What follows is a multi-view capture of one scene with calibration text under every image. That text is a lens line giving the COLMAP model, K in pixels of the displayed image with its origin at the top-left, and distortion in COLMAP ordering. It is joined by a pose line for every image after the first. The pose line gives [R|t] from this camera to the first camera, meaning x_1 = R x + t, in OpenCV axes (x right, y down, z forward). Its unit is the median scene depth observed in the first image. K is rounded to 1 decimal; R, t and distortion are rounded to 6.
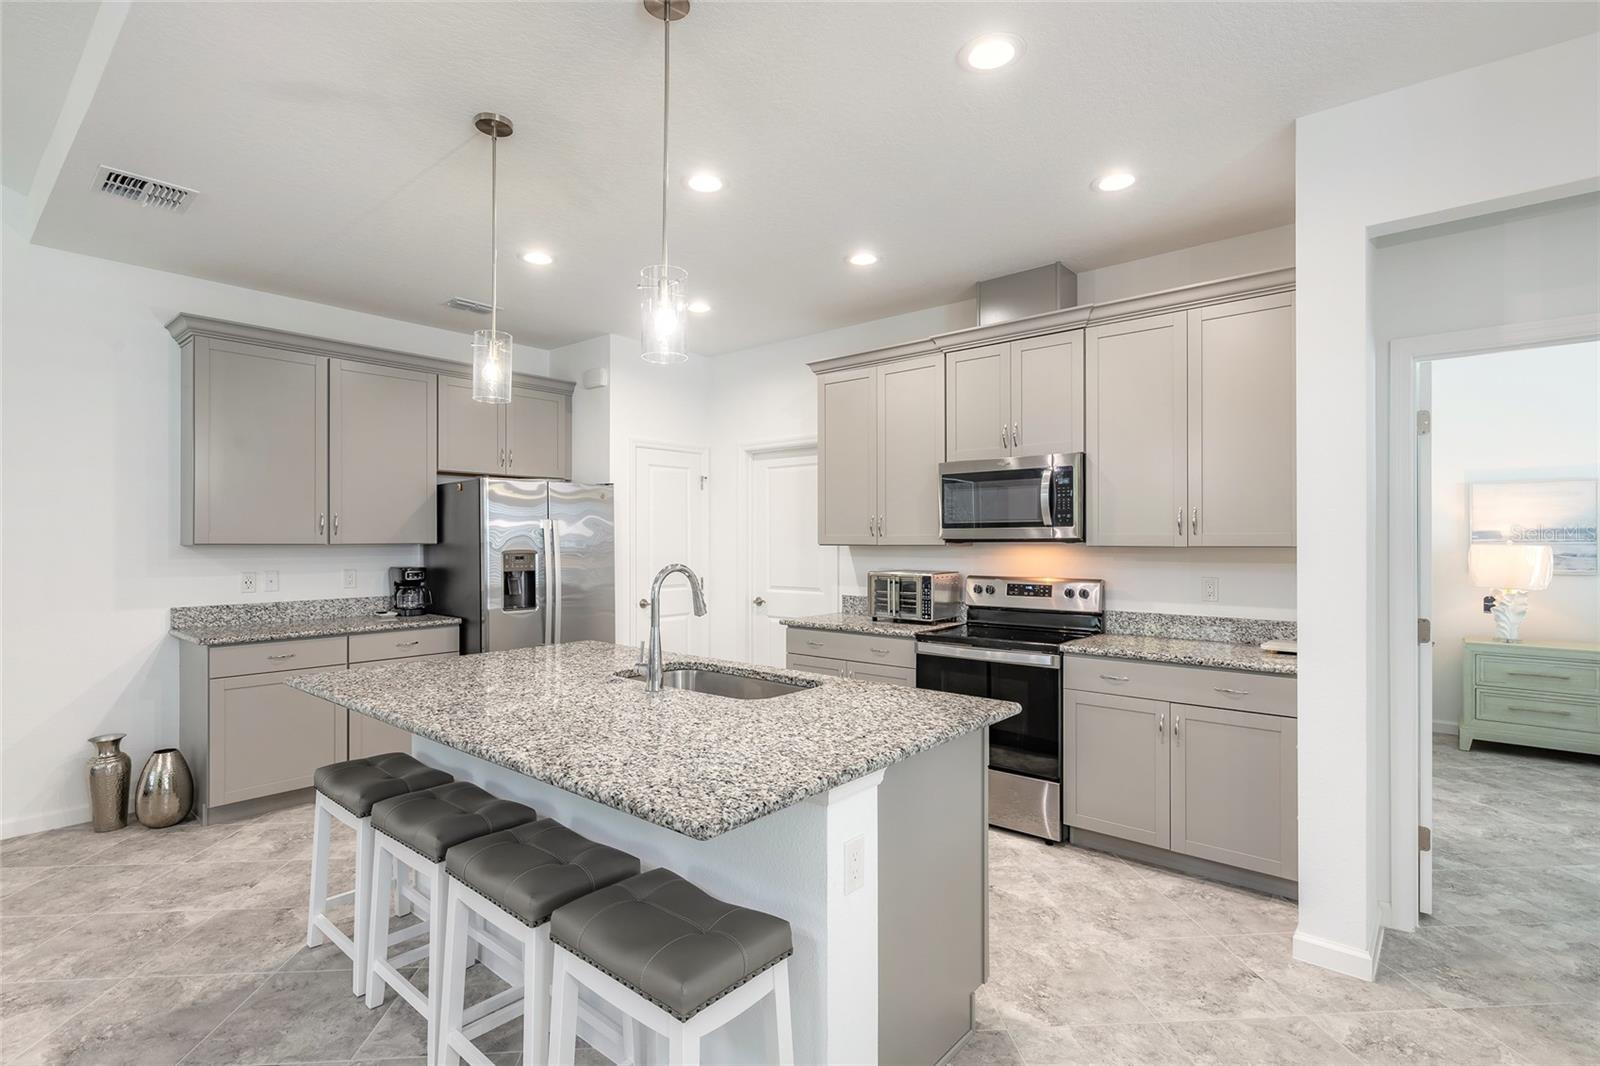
lens RADIAL K [[770.2, 0, 795.6], [0, 770.2, 536.6], [0, 0, 1]] dist [0.000891, 0.000360]
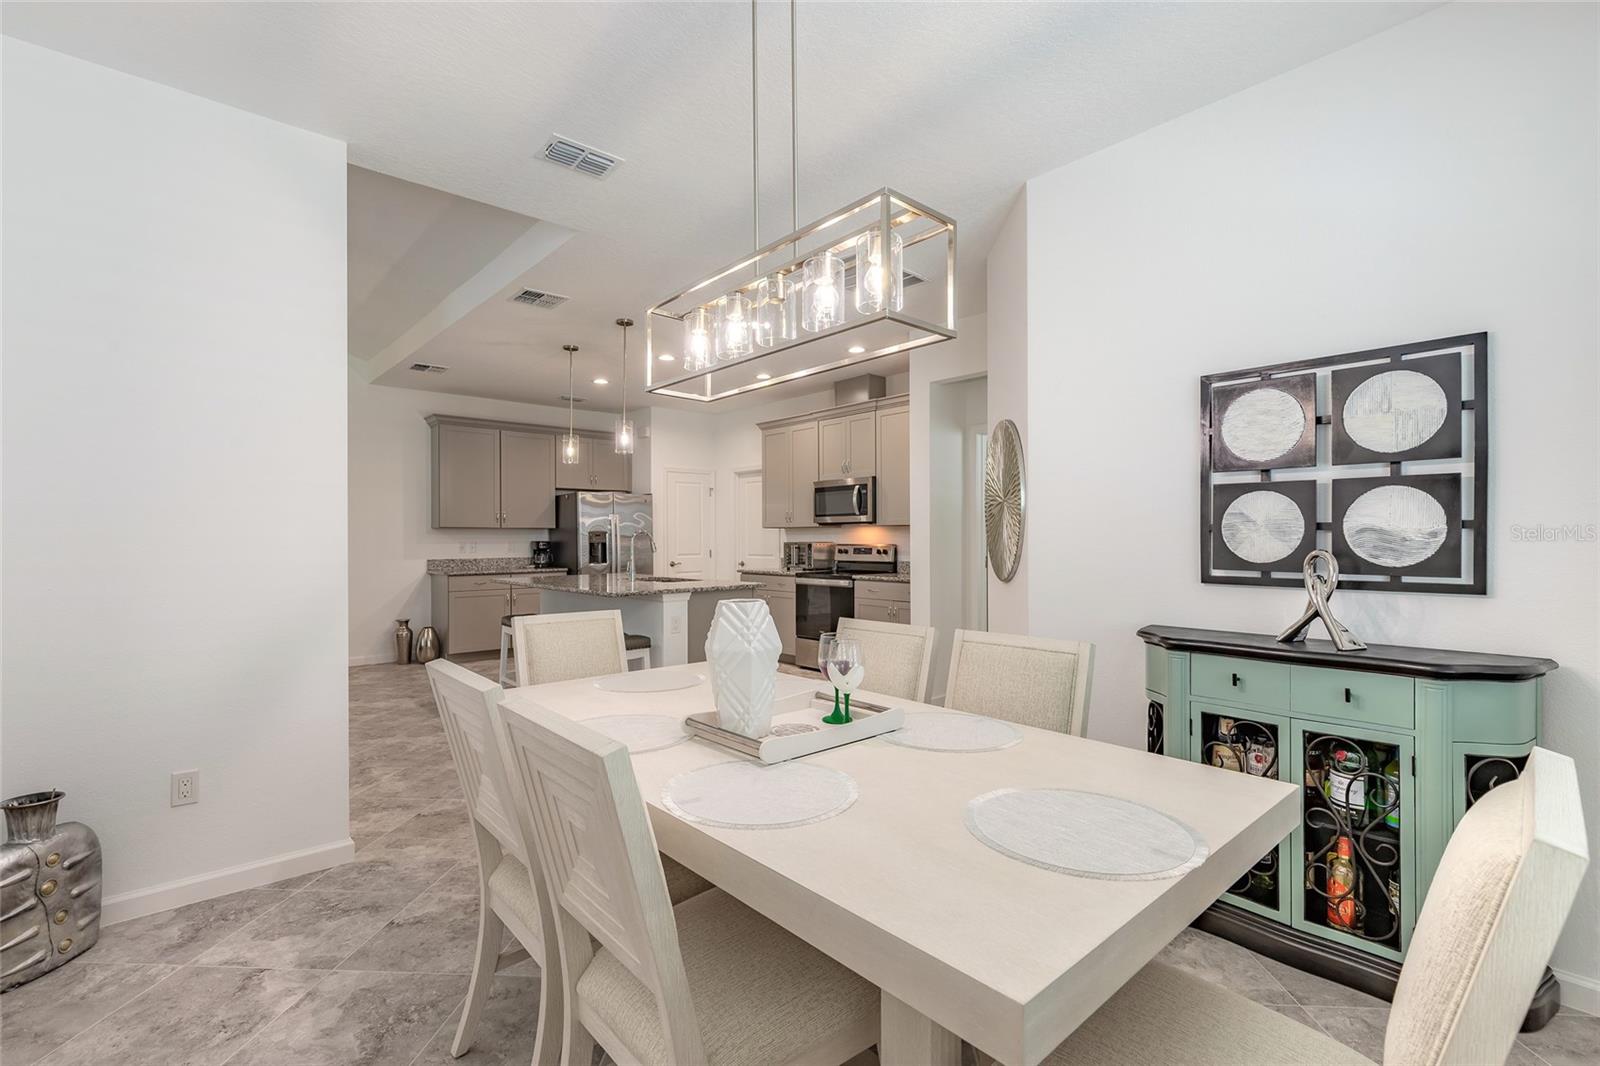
lens RADIAL K [[722.8, 0, 795.2], [0, 722.8, 537.9], [0, 0, 1]] dist [0.010041, -0.001374]
pose [[0.990874, -0.002837, -0.134760, 0.363243], [0.003477, 0.999984, 0.004516, 0.029381], [0.134745, -0.004944, 0.990868, -0.687796]]
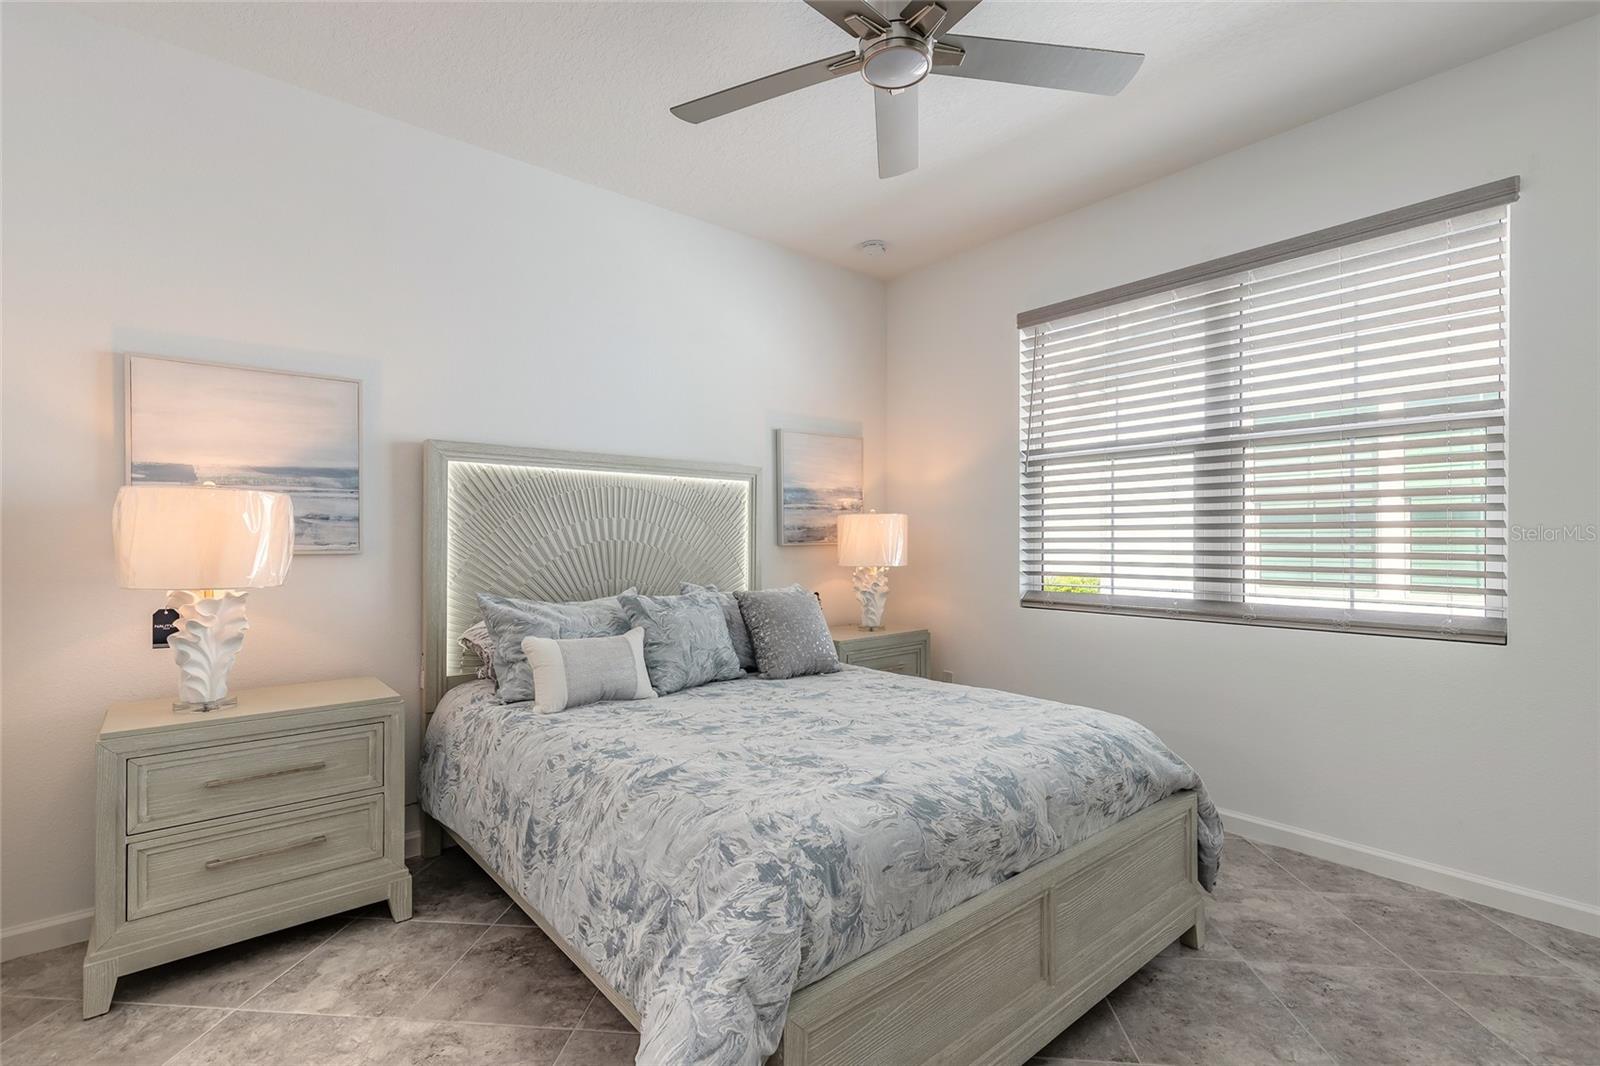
lens RADIAL K [[723.3, 0, 797.0], [0, 723.3, 540.4], [0, 0, 1]] dist [0.007033, -0.001016]
pose [[0.158819, -0.001838, 0.987306, 0.659559], [-0.002227, 0.999995, 0.002220, 0.044594], [-0.987305, -0.002551, 0.158814, 0.697514]]
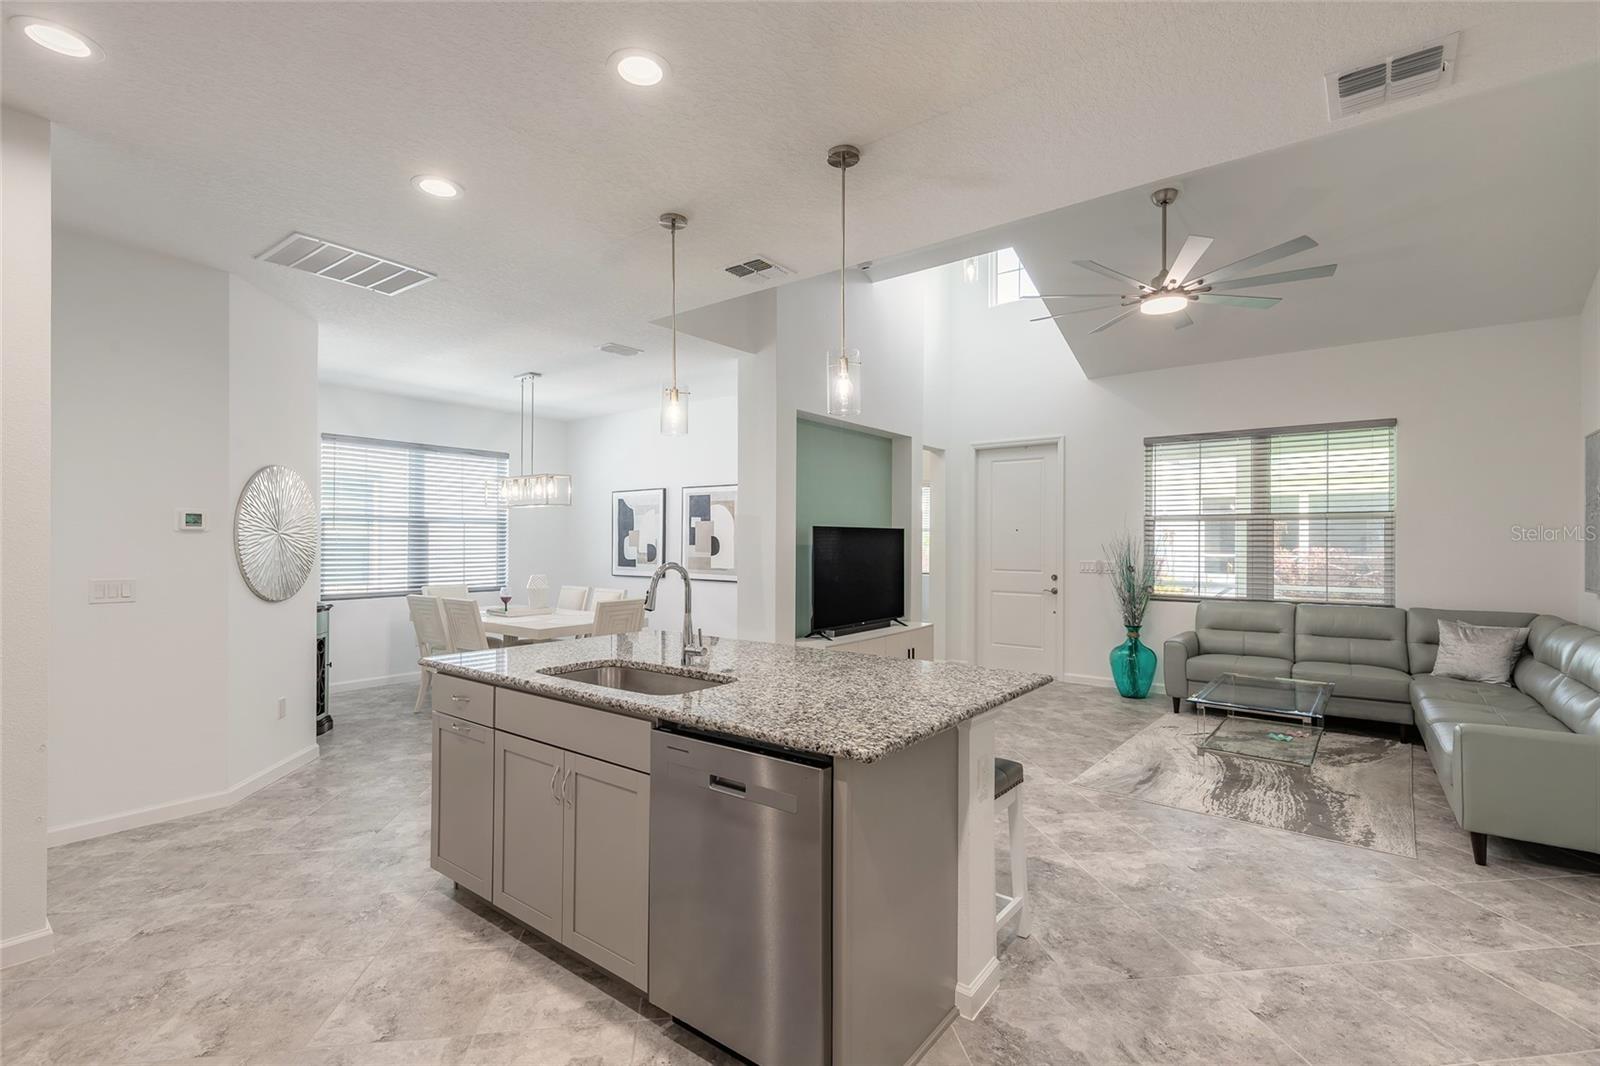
lens RADIAL K [[723.3, 0, 797.0], [0, 723.3, 540.4], [0, 0, 1]] dist [0.007033, -0.001016]
pose [[-0.998399, -0.003878, -0.056430, -0.163054], [-0.003612, 0.999982, -0.004808, 0.003971], [0.056448, -0.004597, -0.998395, 1.212467]]
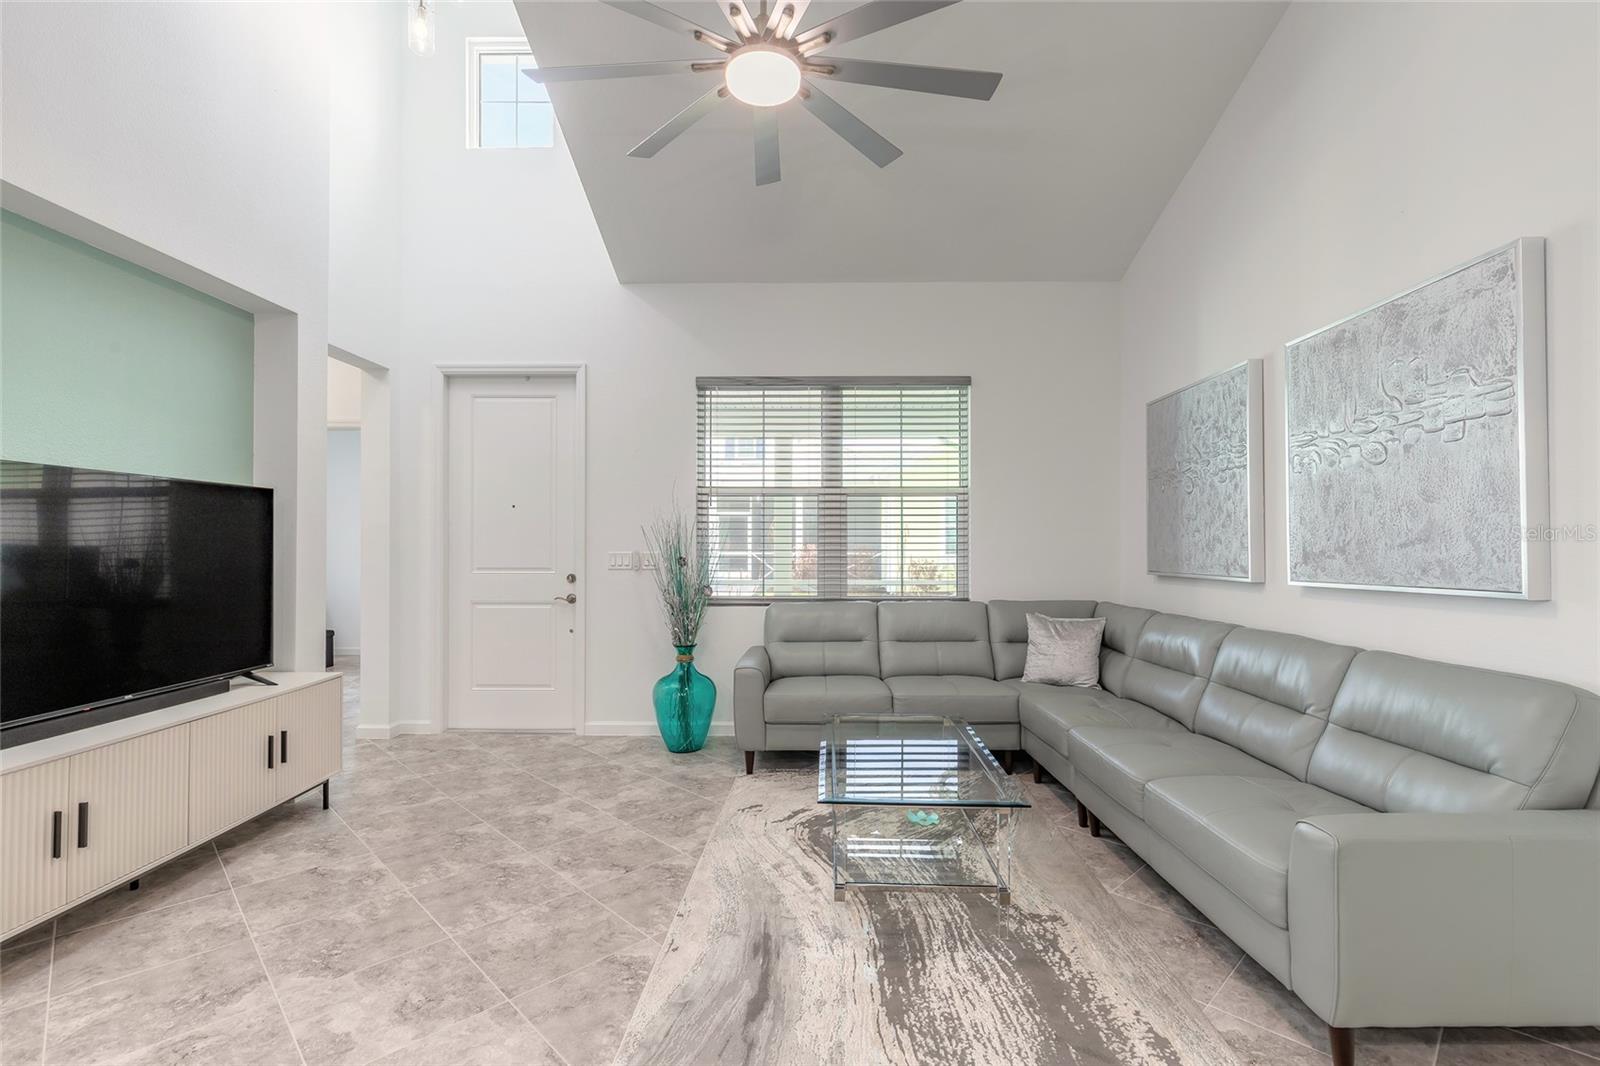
lens RADIAL K [[723.3, 0, 797.0], [0, 723.3, 540.4], [0, 0, 1]] dist [0.007033, -0.001016]
pose [[-0.765836, -0.006068, -0.643007, -0.412370], [0.002092, 0.999927, -0.011929, 0.036598], [0.643032, -0.010481, -0.765768, 0.626089]]
